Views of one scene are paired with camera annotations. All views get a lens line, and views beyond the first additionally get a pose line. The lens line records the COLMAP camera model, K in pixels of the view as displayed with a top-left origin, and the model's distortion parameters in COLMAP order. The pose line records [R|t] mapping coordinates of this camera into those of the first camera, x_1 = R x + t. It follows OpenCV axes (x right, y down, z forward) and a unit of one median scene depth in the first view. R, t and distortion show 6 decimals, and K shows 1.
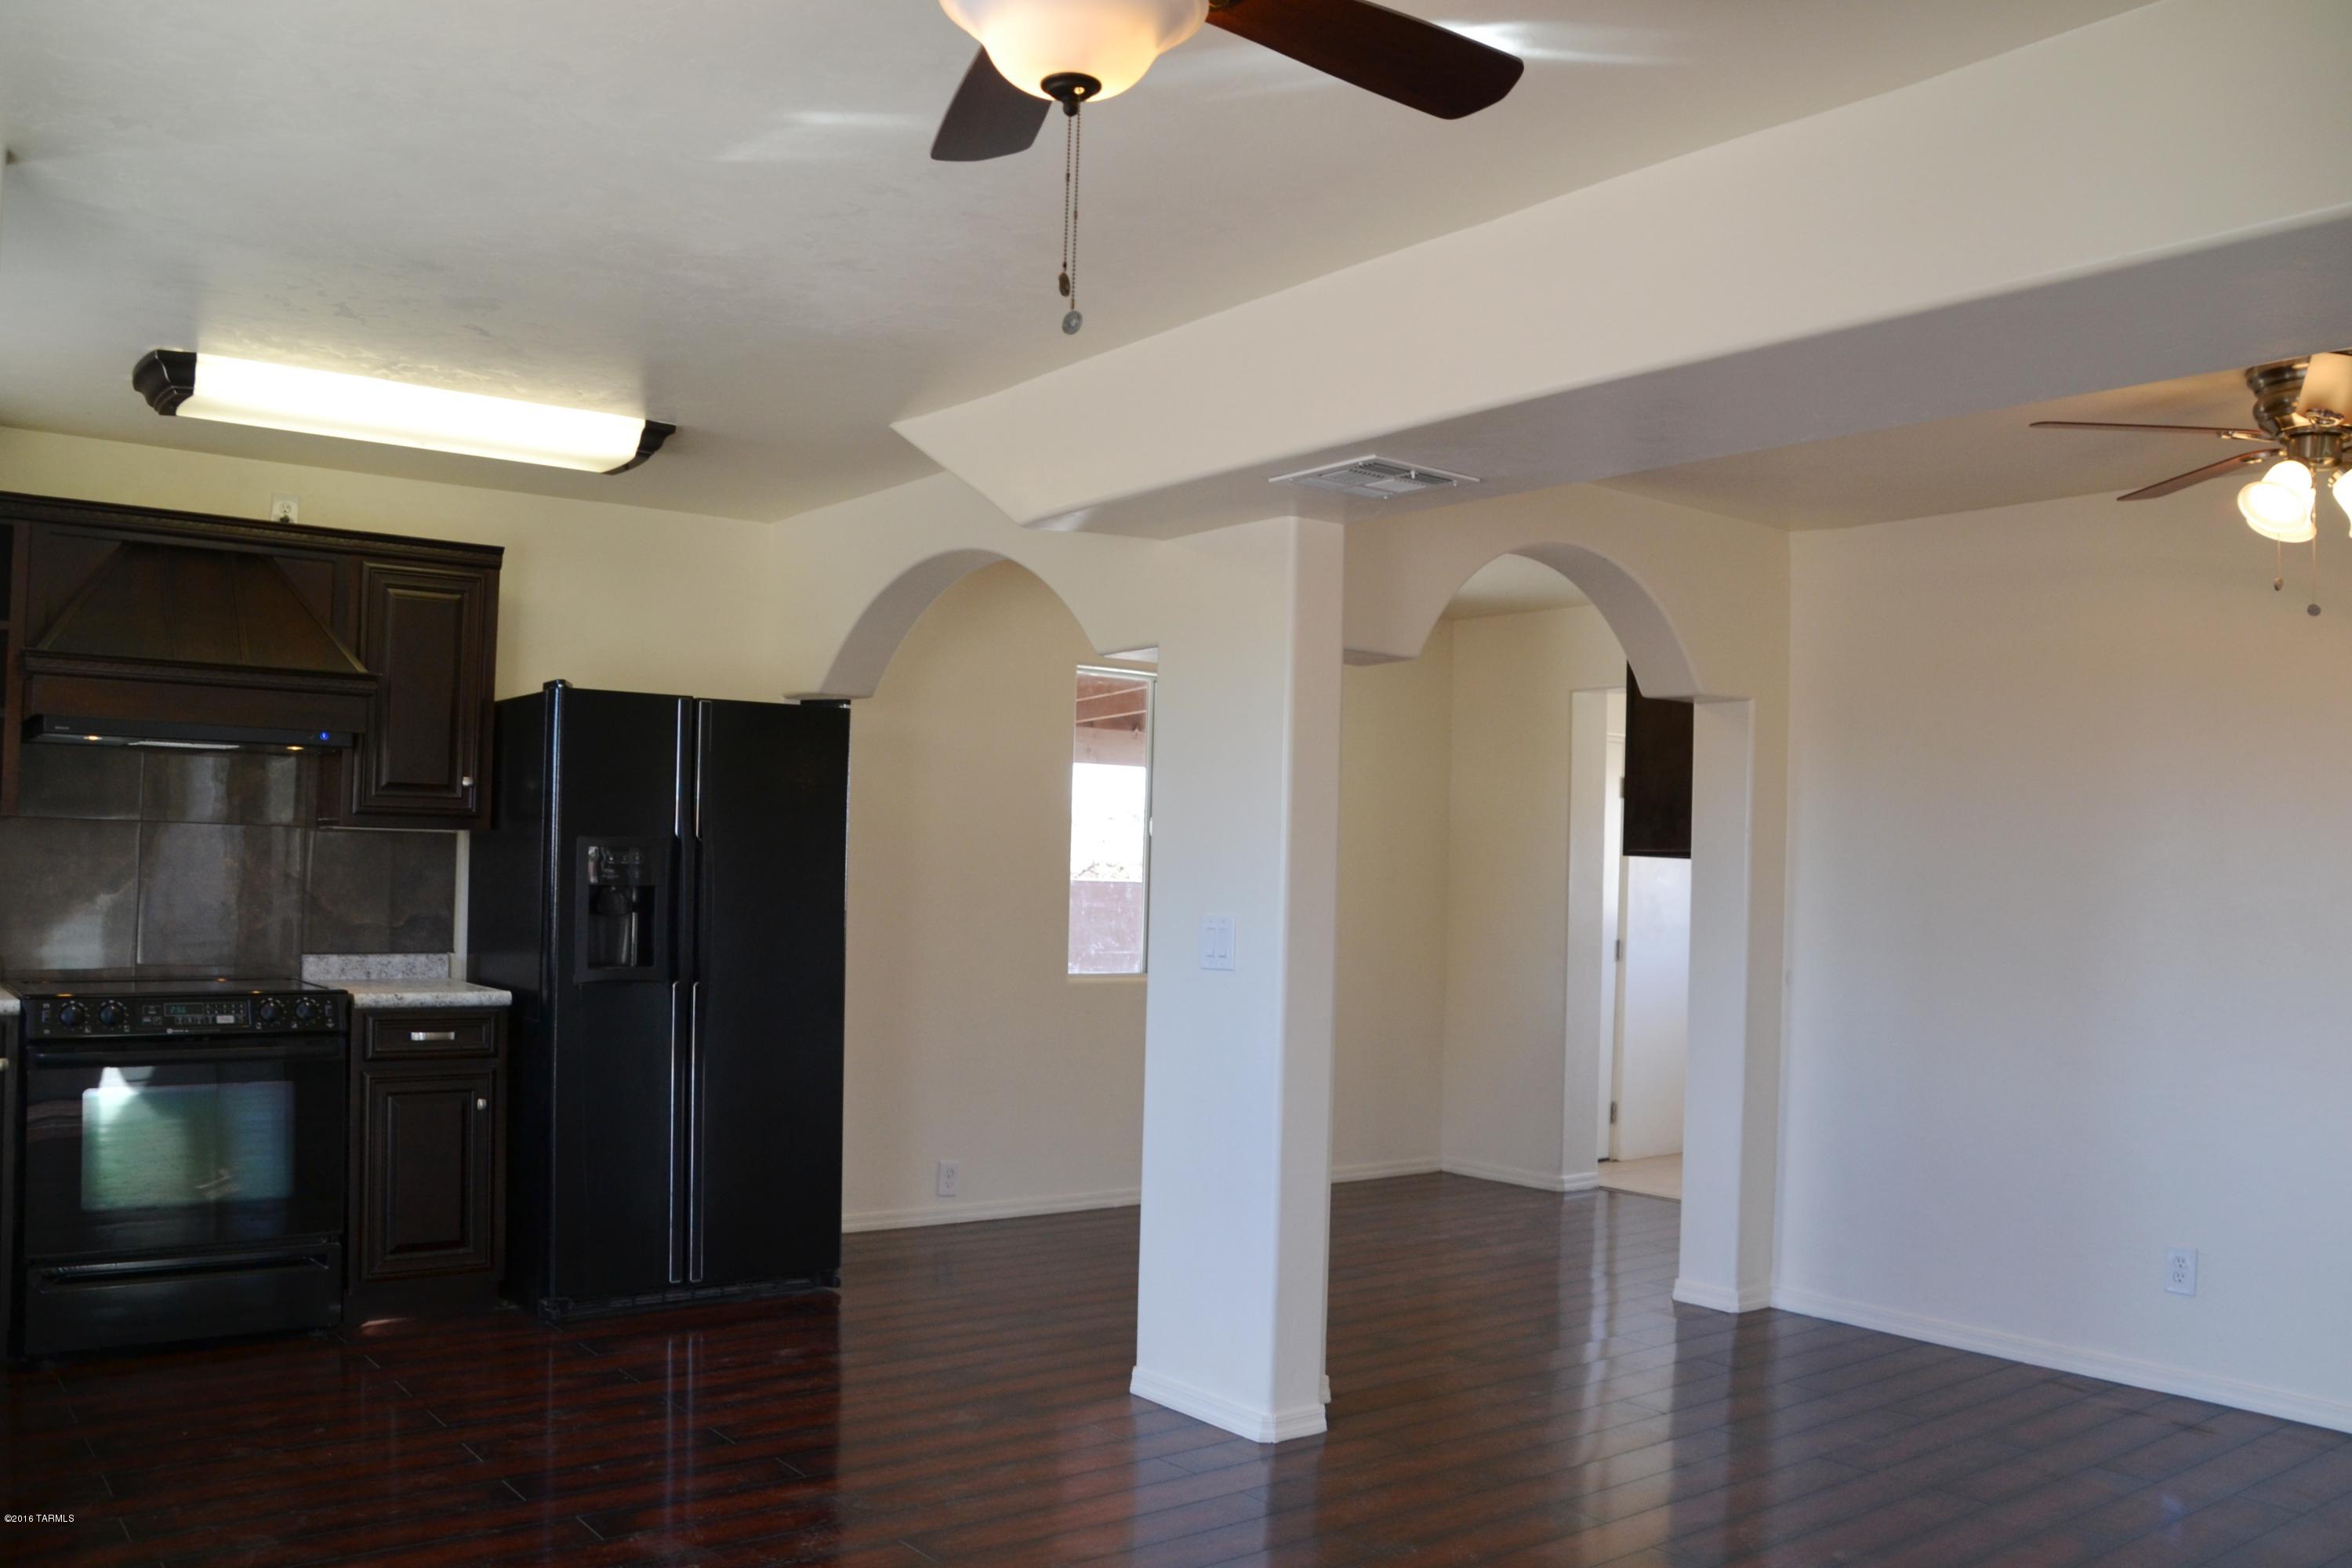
lens RADIAL K [[1901.5, 0, 1147.5], [0, 1901.5, 838.1], [0, 0, 1]] dist [-0.174893, 0.136531]
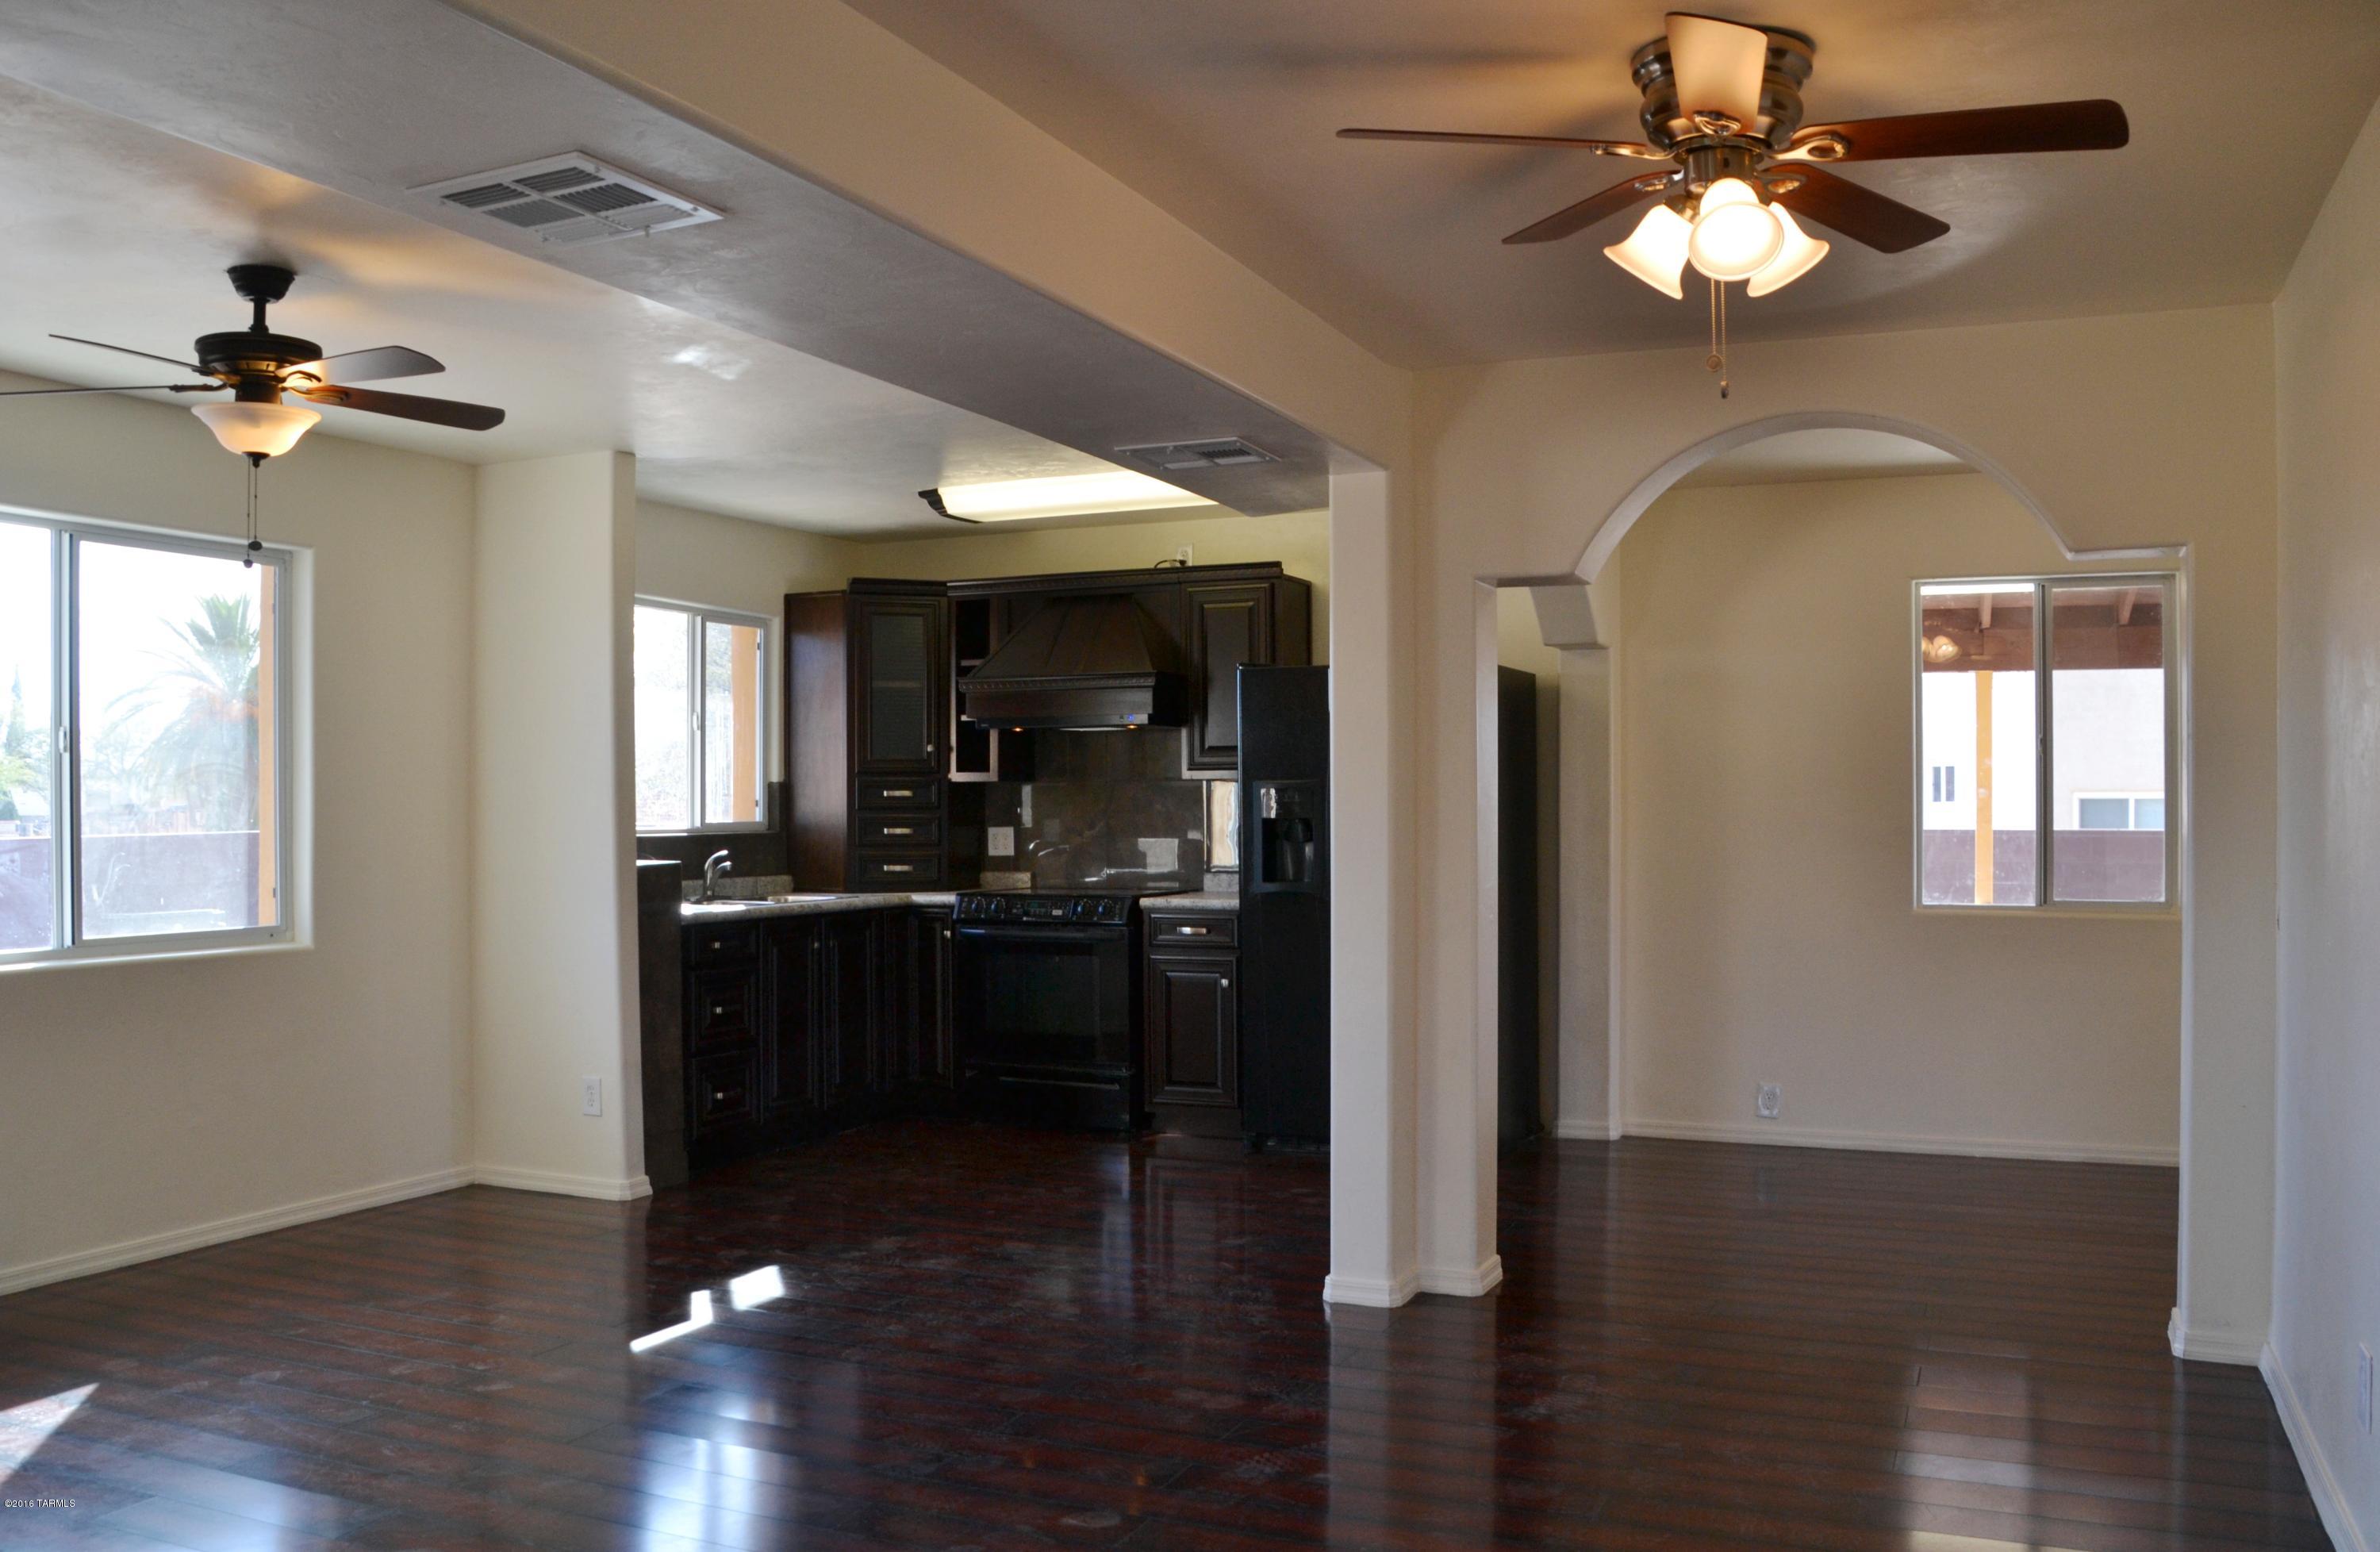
lens RADIAL K [[1853.4, 0, 1189.4], [0, 1853.4, 795.7], [0, 0, 1]] dist [-0.173325, 0.139907]
pose [[0.486317, -0.032137, -0.873191, 0.798966], [0.028752, 0.999371, -0.020767, 0.035011], [0.873309, -0.015007, 0.486935, 0.330330]]
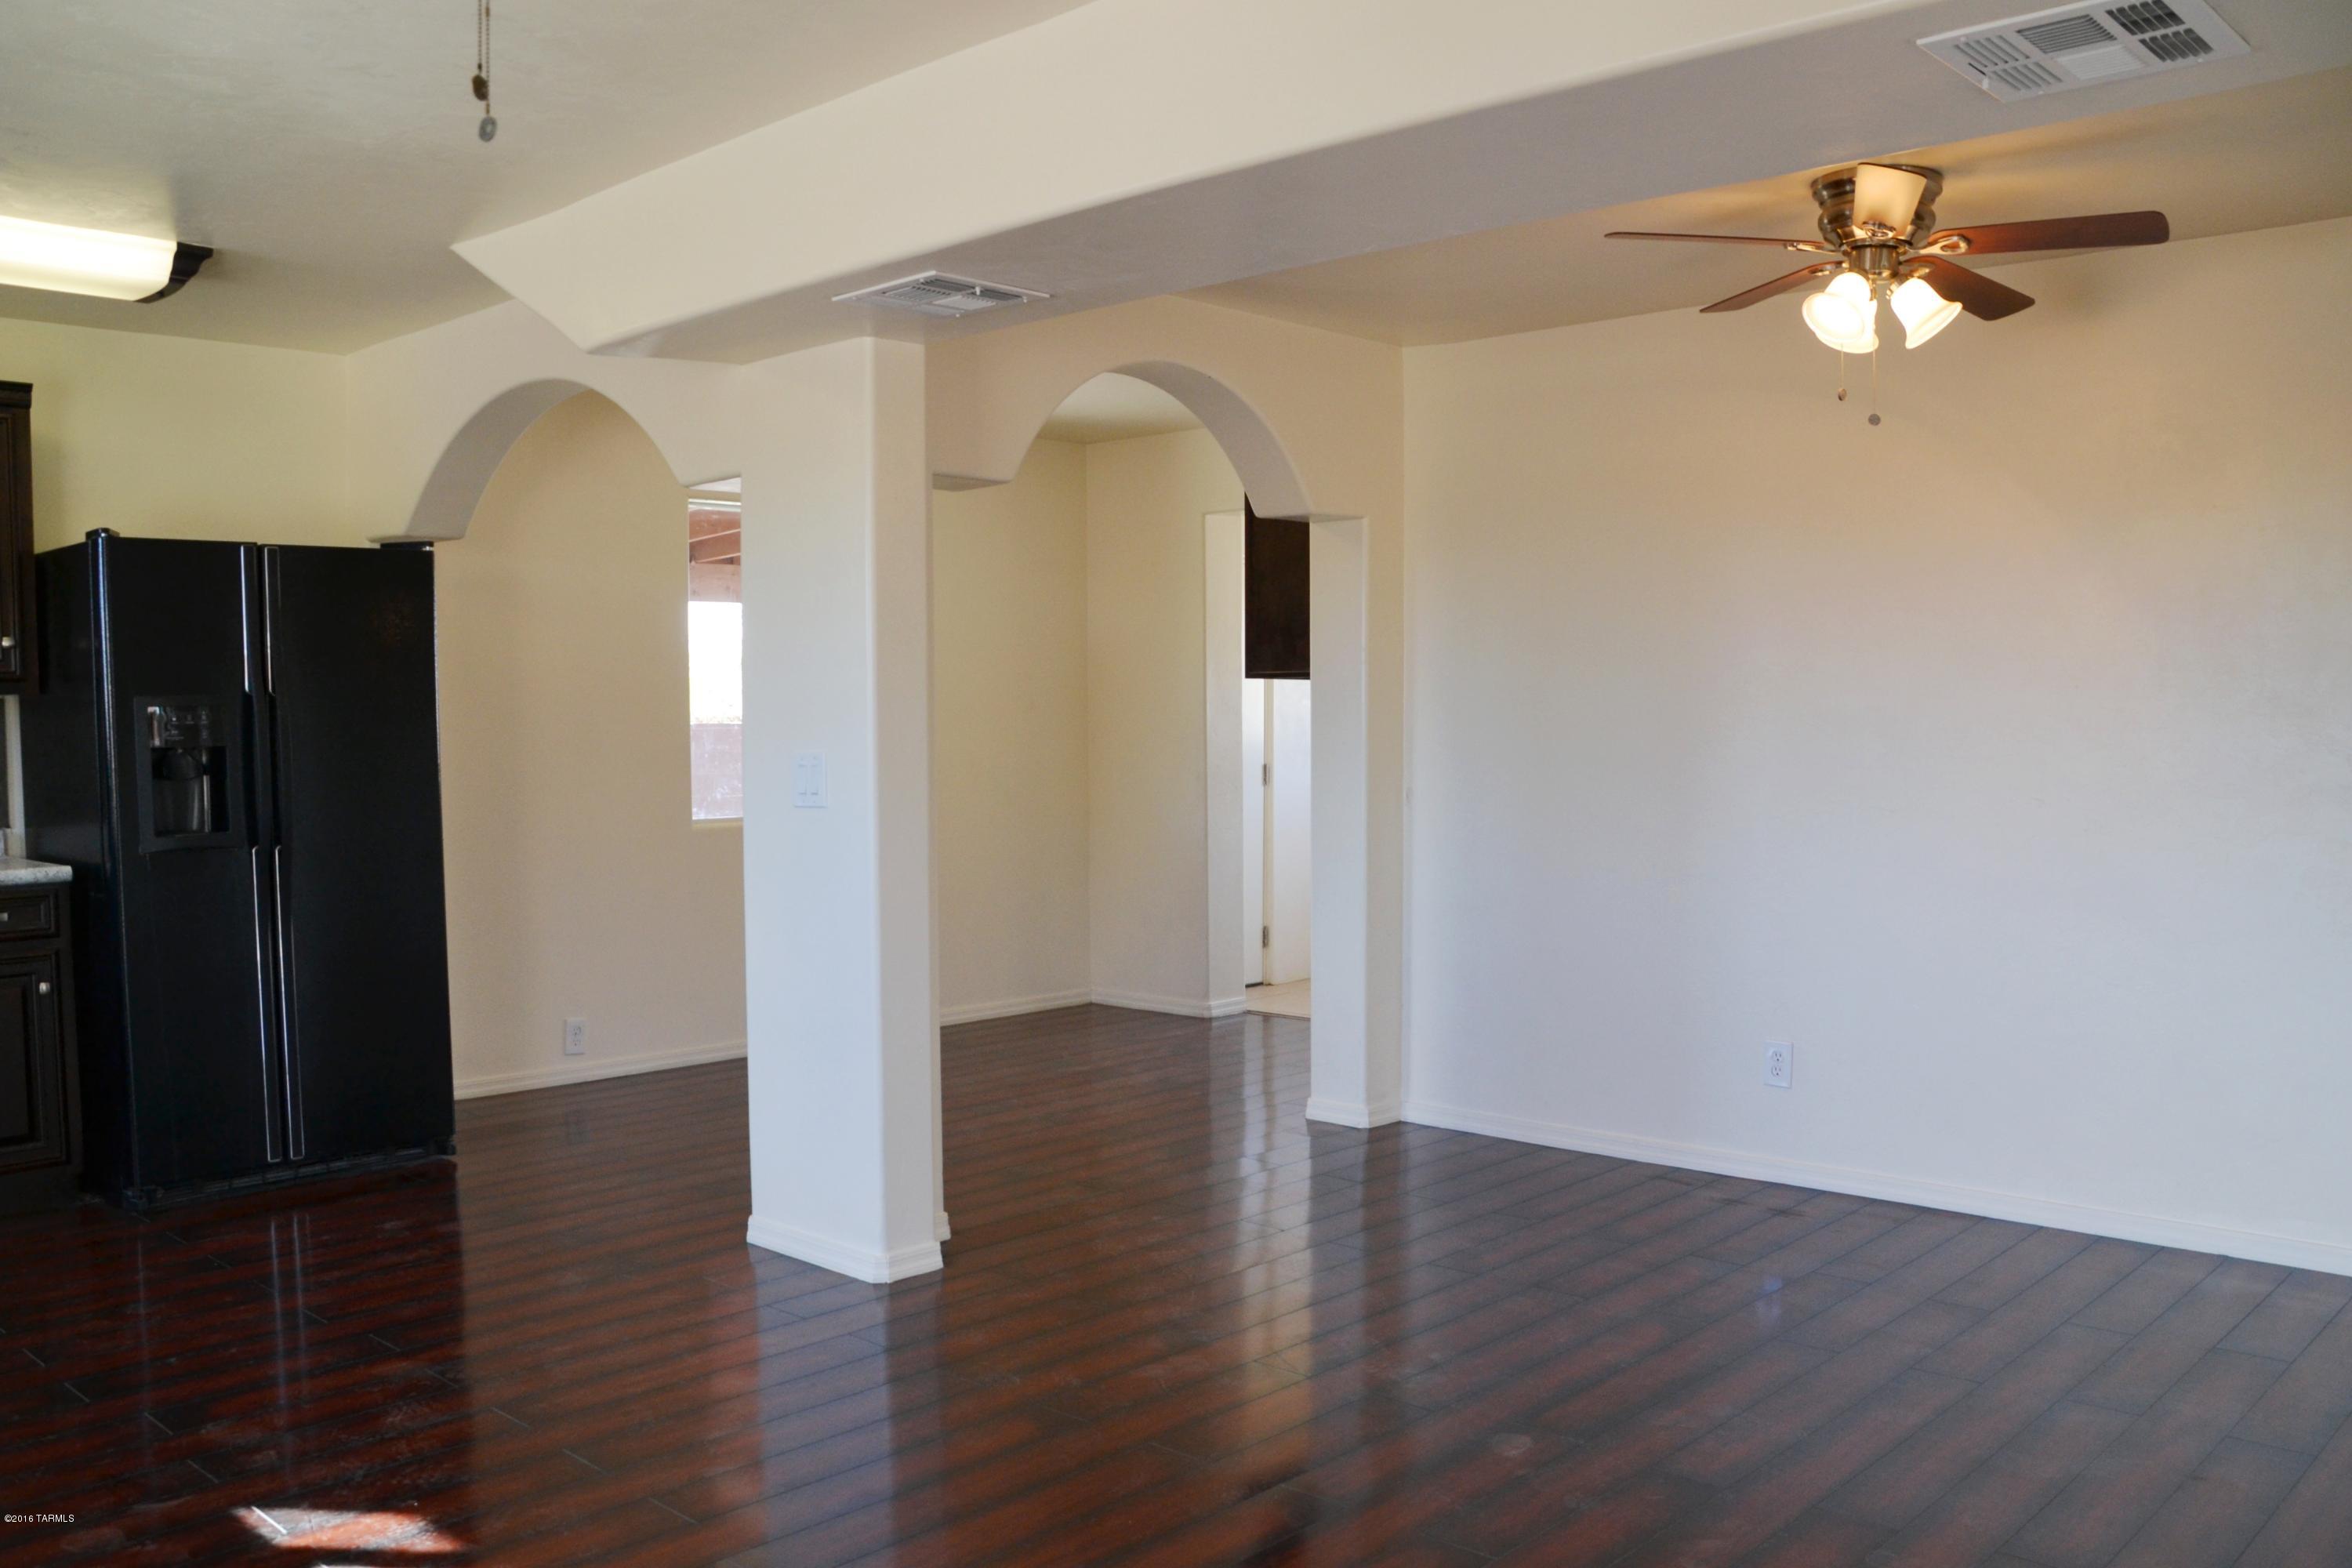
lens RADIAL K [[1939.5, 0, 1144.6], [0, 1939.5, 835.1], [0, 0, 1]] dist [-0.164815, 0.146281]
pose [[0.986397, -0.043617, 0.158490, 0.042046], [0.030265, 0.995861, 0.085704, 0.003134], [-0.161573, -0.079741, 0.983634, -0.004085]]
